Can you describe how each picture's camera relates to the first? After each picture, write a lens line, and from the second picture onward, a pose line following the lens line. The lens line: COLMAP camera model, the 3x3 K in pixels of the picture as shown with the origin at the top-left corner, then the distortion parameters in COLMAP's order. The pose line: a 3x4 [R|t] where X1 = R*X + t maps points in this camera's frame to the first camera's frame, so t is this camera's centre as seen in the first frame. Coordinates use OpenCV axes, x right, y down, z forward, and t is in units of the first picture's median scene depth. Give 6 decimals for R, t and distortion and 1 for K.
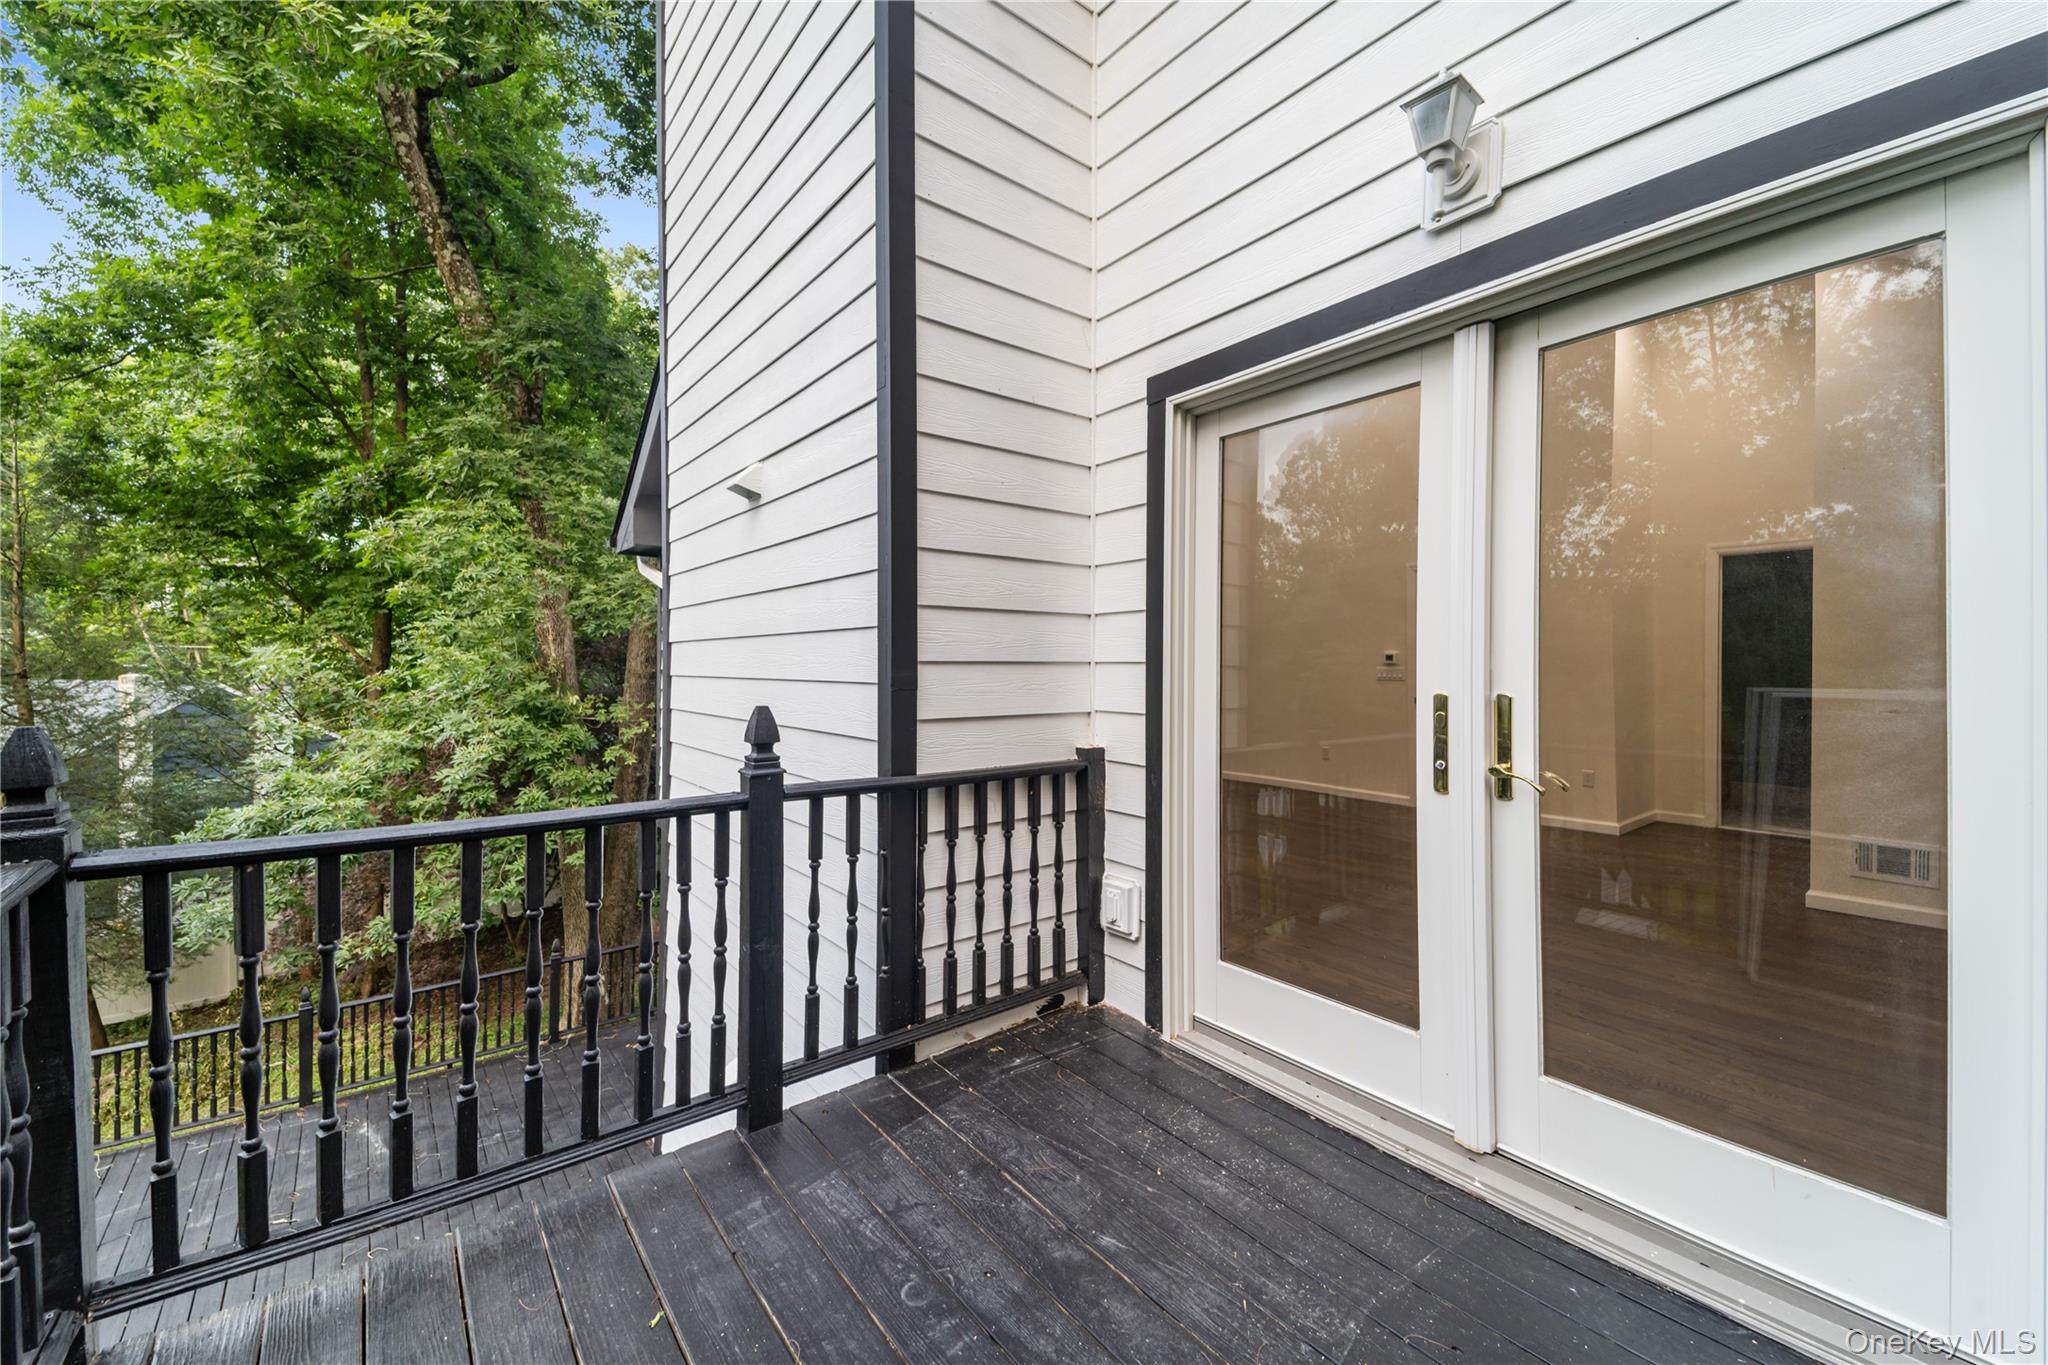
lens RADIAL K [[804.8, 0, 1027.0], [0, 804.8, 676.7], [0, 0, 1]] dist [0.094589, -0.043344]
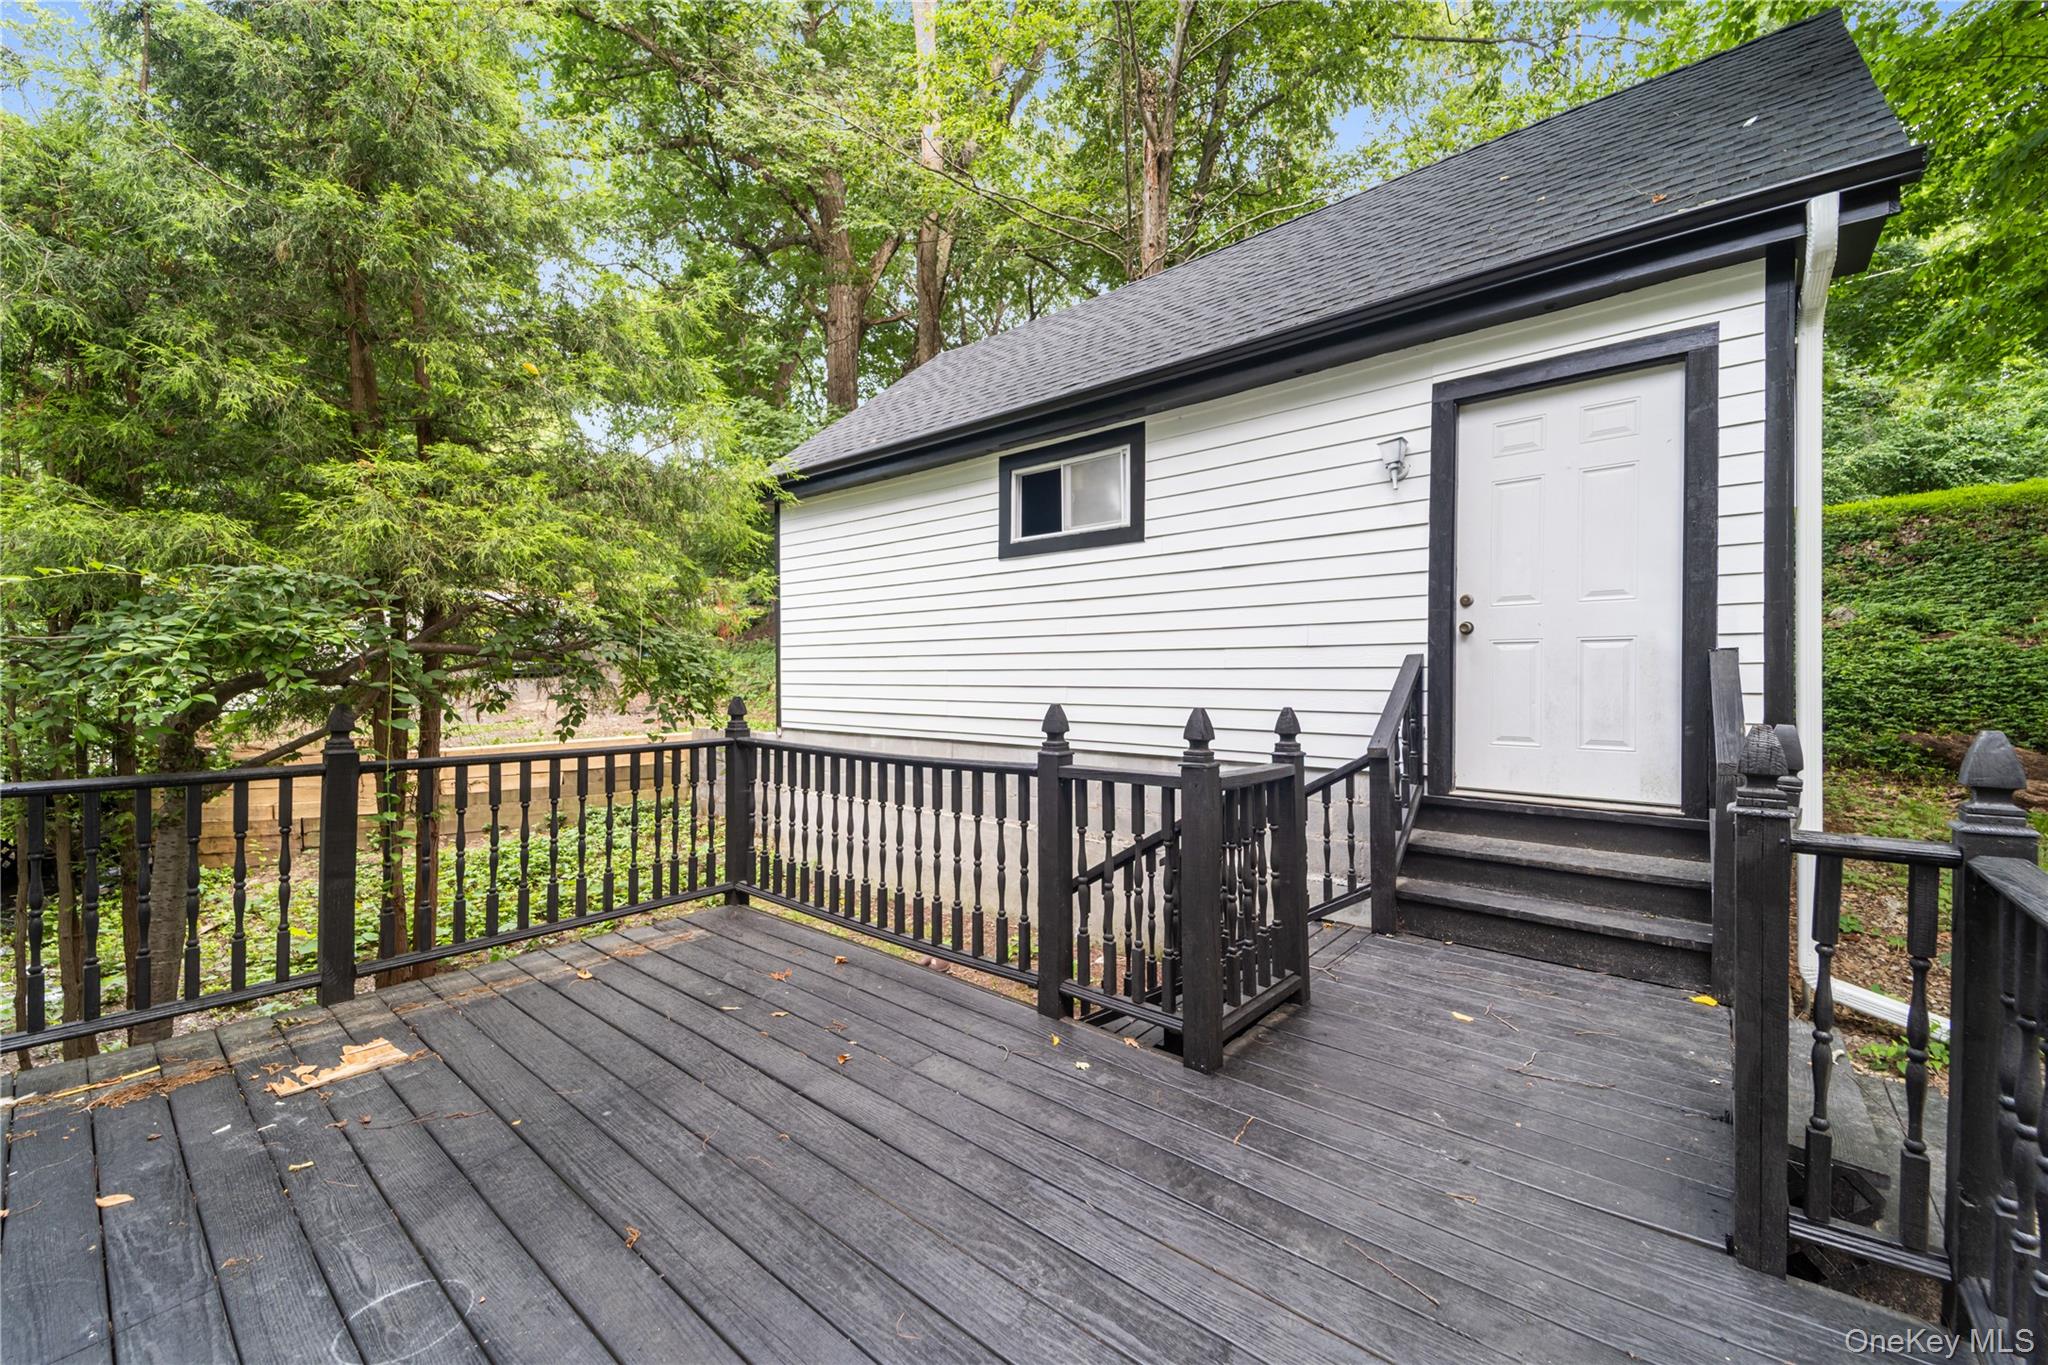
lens RADIAL K [[804.8, 0, 1027.0], [0, 804.8, 676.7], [0, 0, 1]] dist [0.094589, -0.043344]
pose [[0.187683, 0.027389, -0.981848, 1.028100], [-0.013954, 0.999585, 0.025217, -0.041557], [0.982130, 0.008967, 0.187987, 0.763389]]
